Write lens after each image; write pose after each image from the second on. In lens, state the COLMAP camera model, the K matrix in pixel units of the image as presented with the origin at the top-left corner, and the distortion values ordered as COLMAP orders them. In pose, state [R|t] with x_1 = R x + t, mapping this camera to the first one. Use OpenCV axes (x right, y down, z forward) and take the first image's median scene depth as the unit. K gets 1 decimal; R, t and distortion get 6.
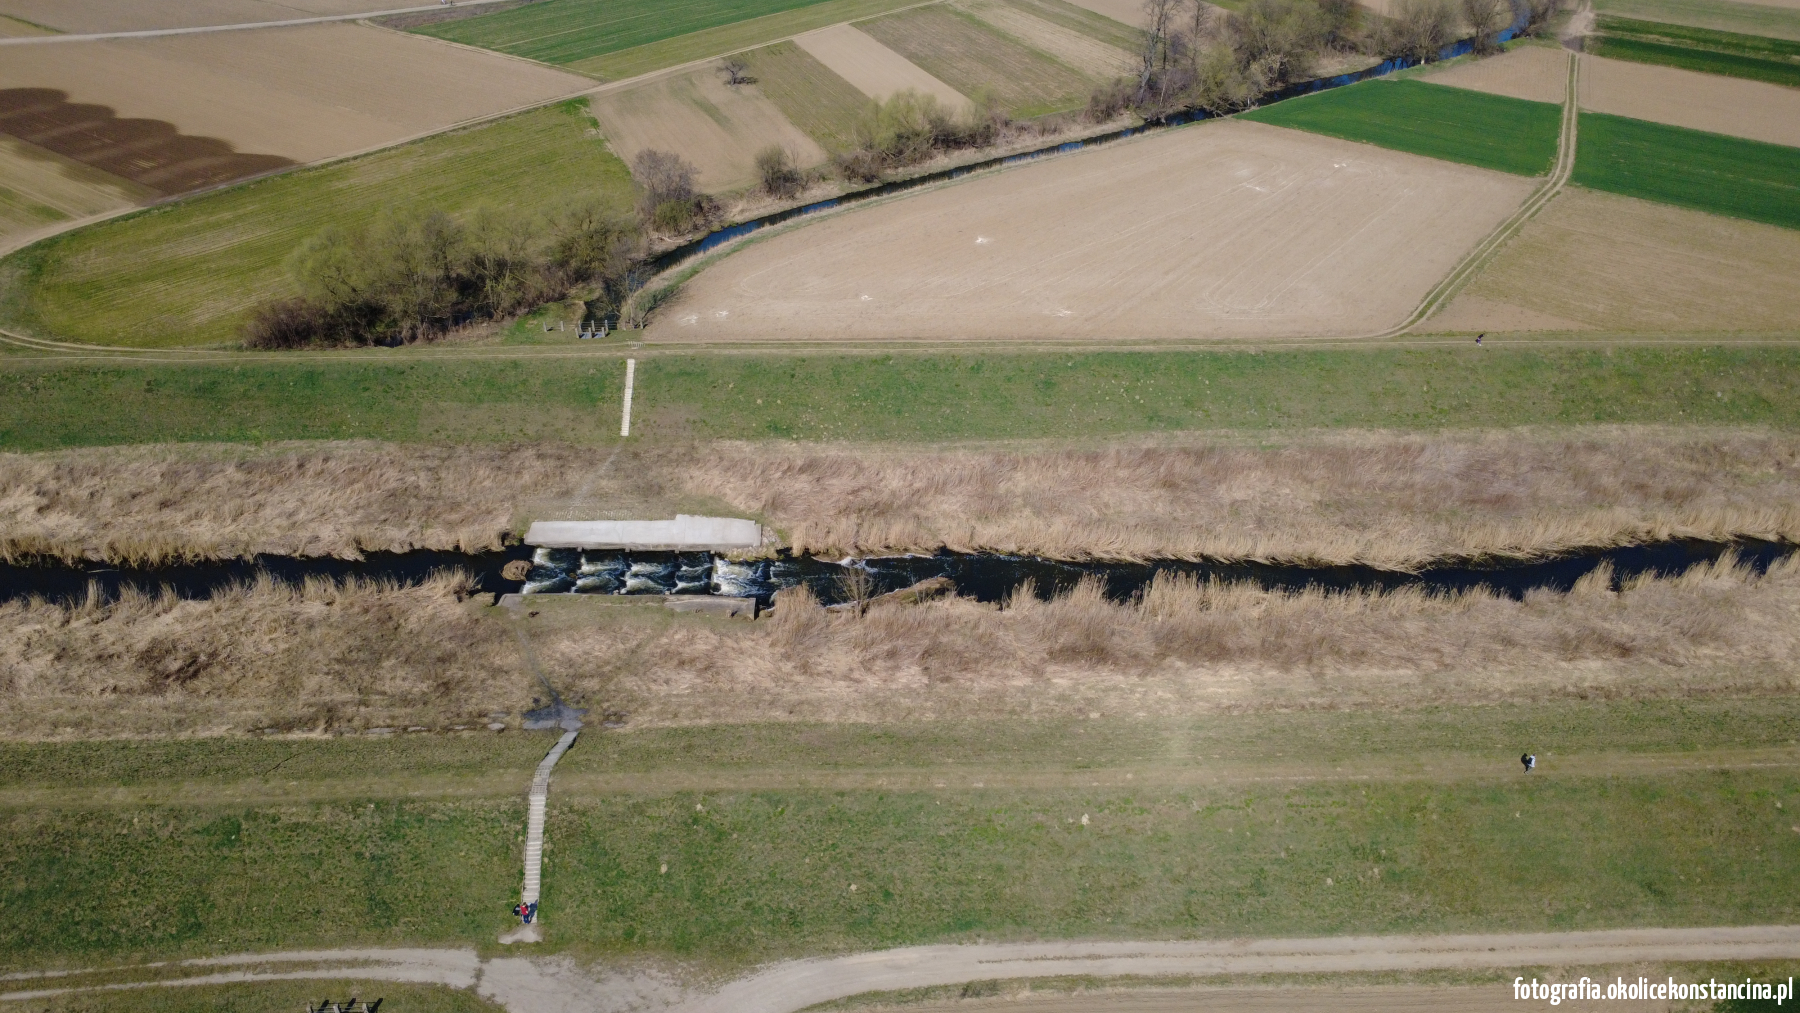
lens RADIAL K [[1316.2, 0, 898.2], [0, 1316.2, 503.9], [0, 0, 1]] dist [0.001689, -0.008478]
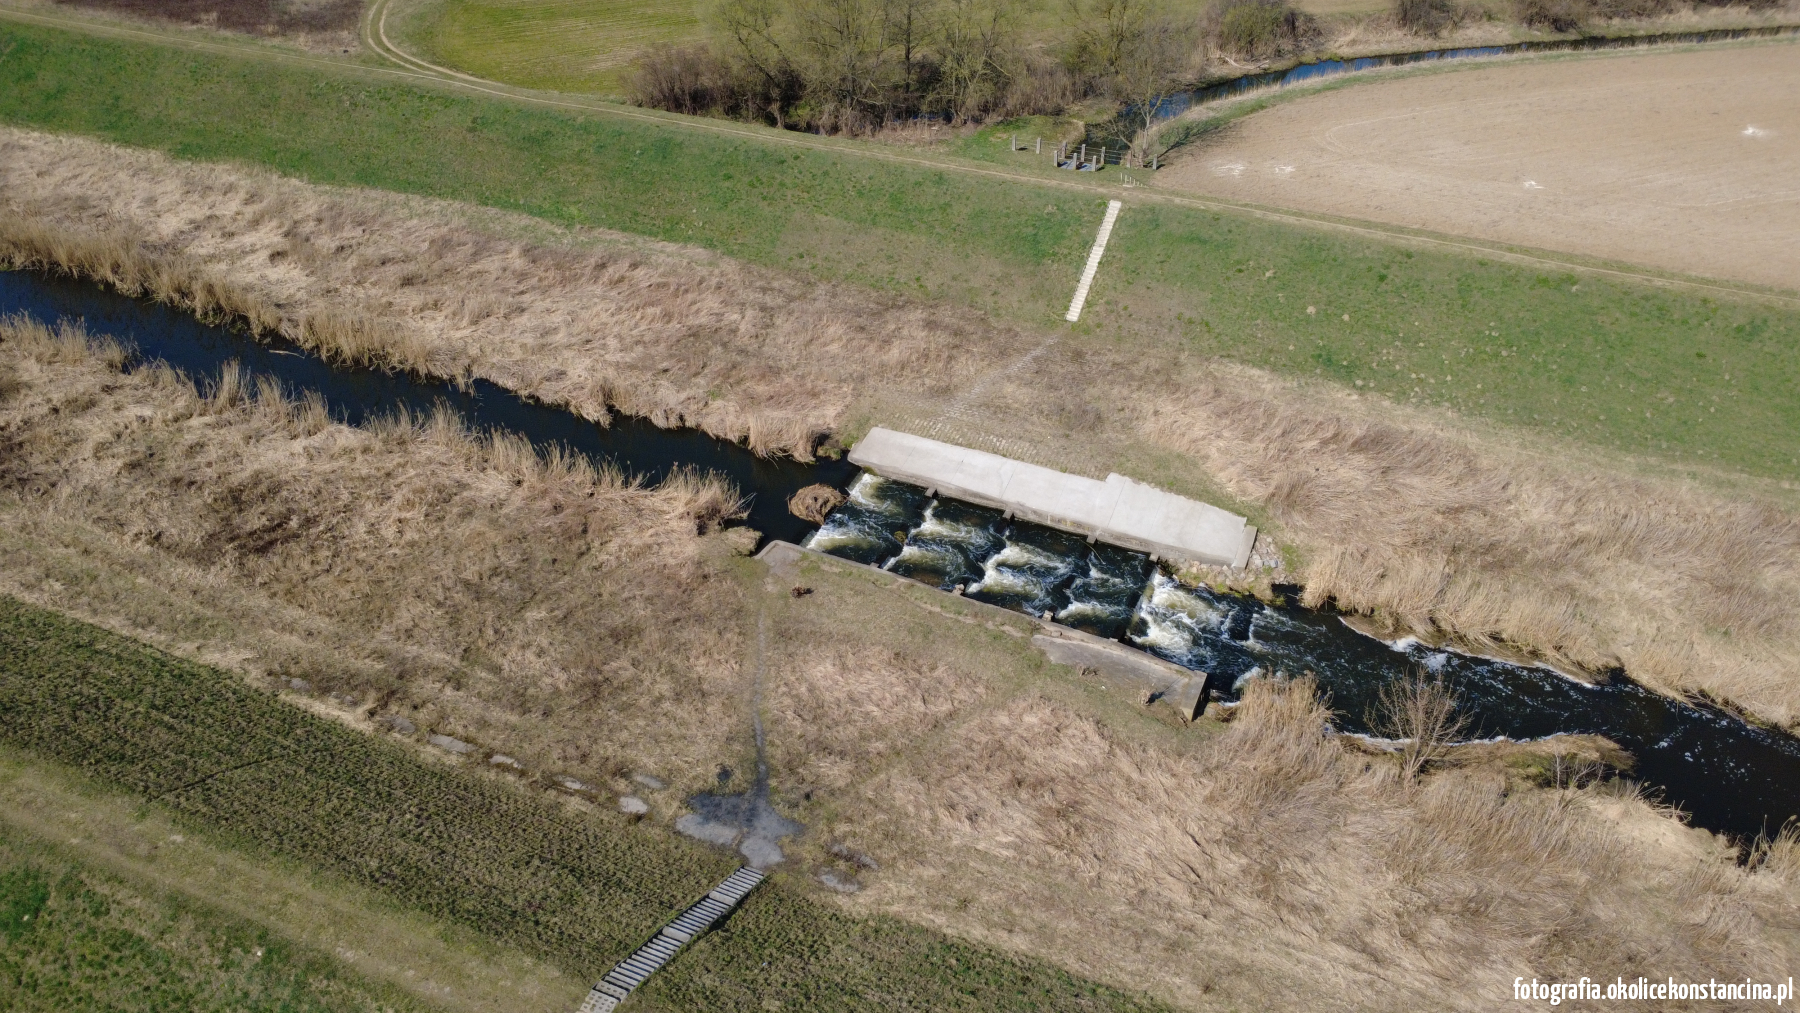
lens RADIAL K [[1316.2, 0, 900.4], [0, 1316.2, 505.8], [0, 0, 1]] dist [0.001689, -0.008478]
pose [[0.901260, 0.250383, -0.353607, -0.048901], [-0.227263, 0.968025, 0.106203, -0.017807], [0.368892, -0.015355, 0.929345, 0.460670]]
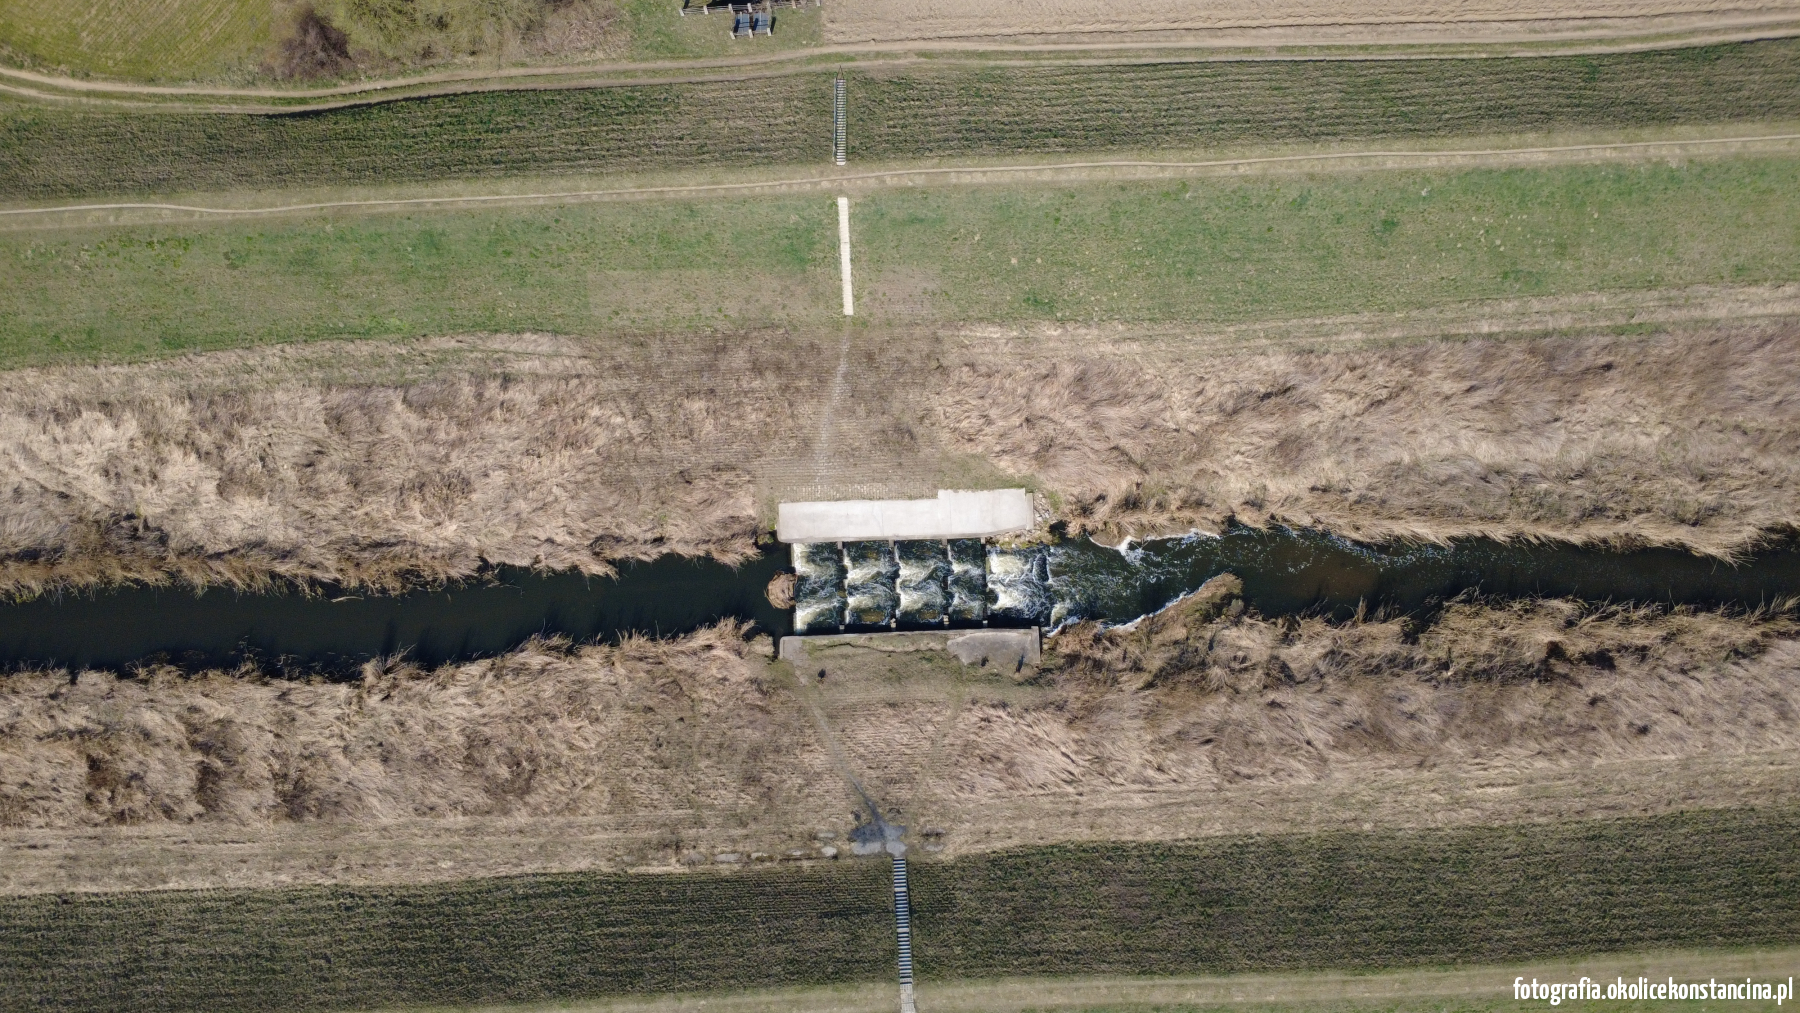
lens RADIAL K [[1316.2, 0, 899.4], [0, 1316.2, 515.2], [0, 0, 1]] dist [0.001689, -0.008478]
pose [[0.999995, -0.002870, 0.001129, -0.201143], [0.000629, 0.548136, 0.836389, -0.747194], [-0.003019, -0.836384, 0.548135, 0.512444]]
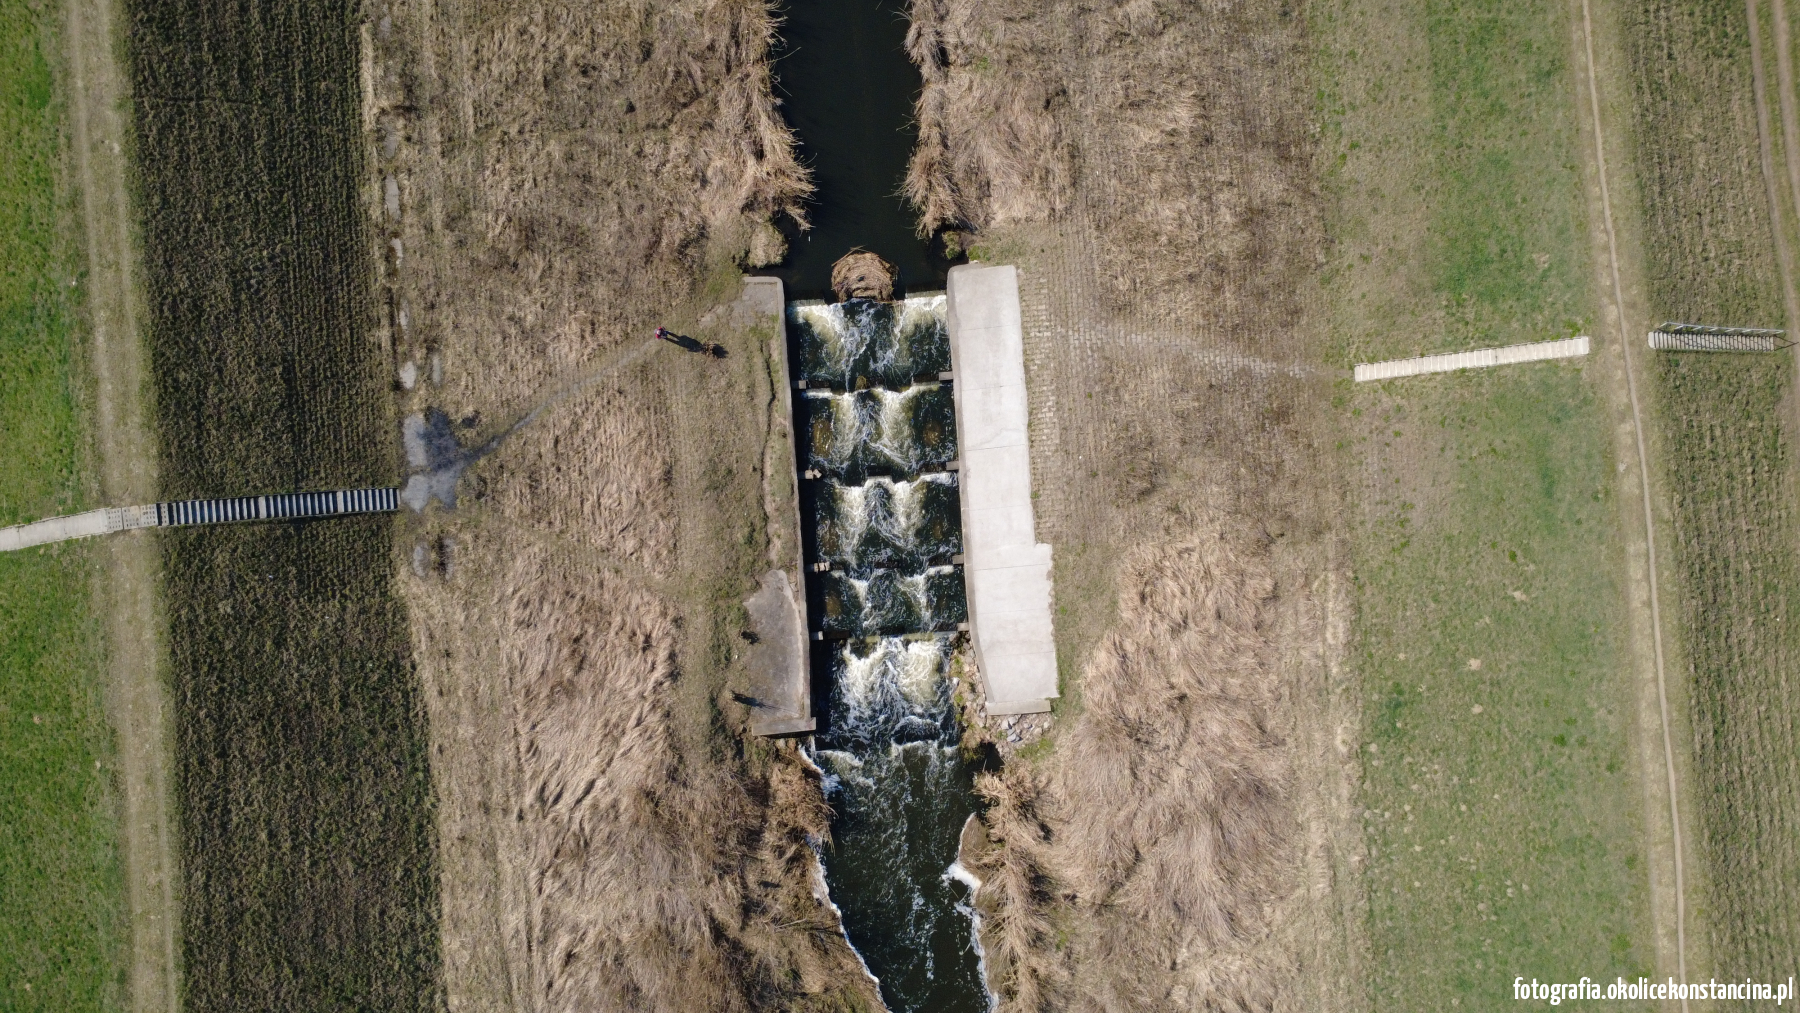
lens RADIAL K [[1316.2, 0, 886.6], [0, 1316.2, 510.1], [0, 0, 1]] dist [0.001689, -0.008478]
pose [[0.040201, 0.998757, -0.029467, -0.173754], [-0.534244, 0.046407, 0.844055, -0.393895], [0.844374, -0.018189, 0.535446, 0.697517]]
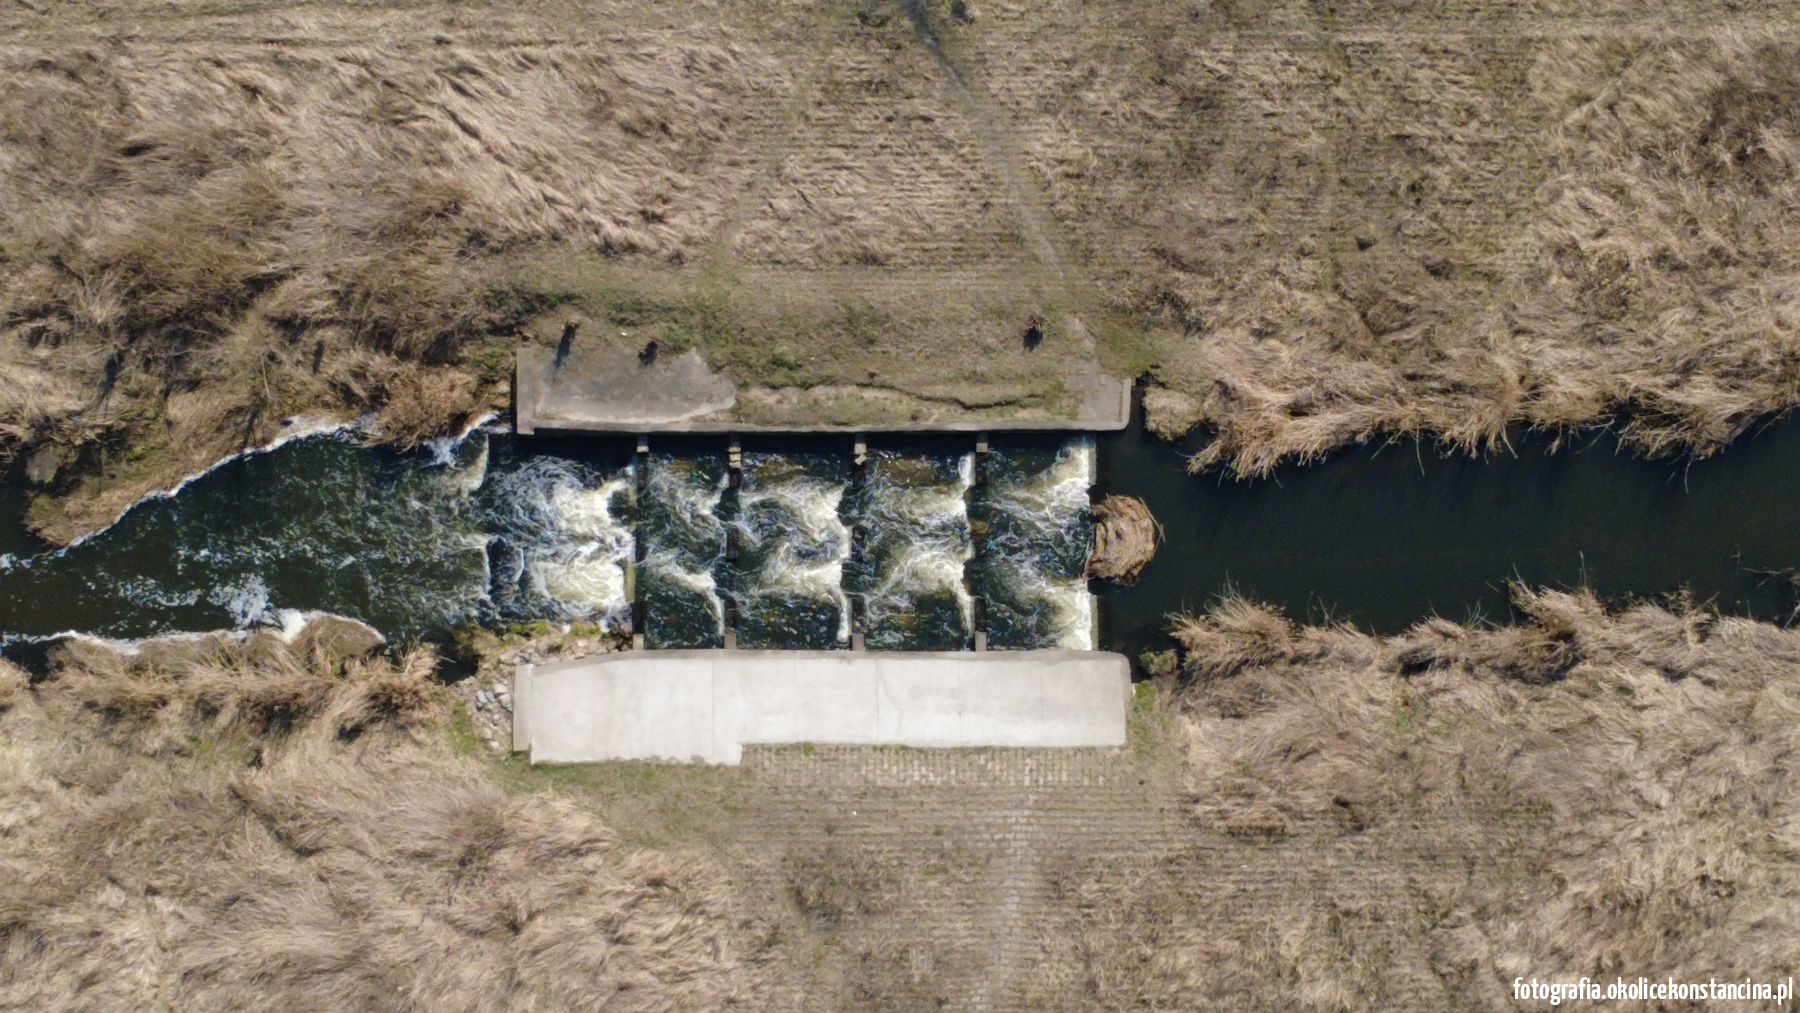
lens RADIAL K [[2669.5, 0, 893.4], [0, 2669.5, 462.5], [0, 0, 1]] dist [-0.005654, 0.000000]
pose [[-0.999388, -0.033573, -0.009813, -0.206747], [0.004740, -0.407964, 0.912986, -0.656728], [-0.034655, 0.912380, 0.407874, 0.634654]]
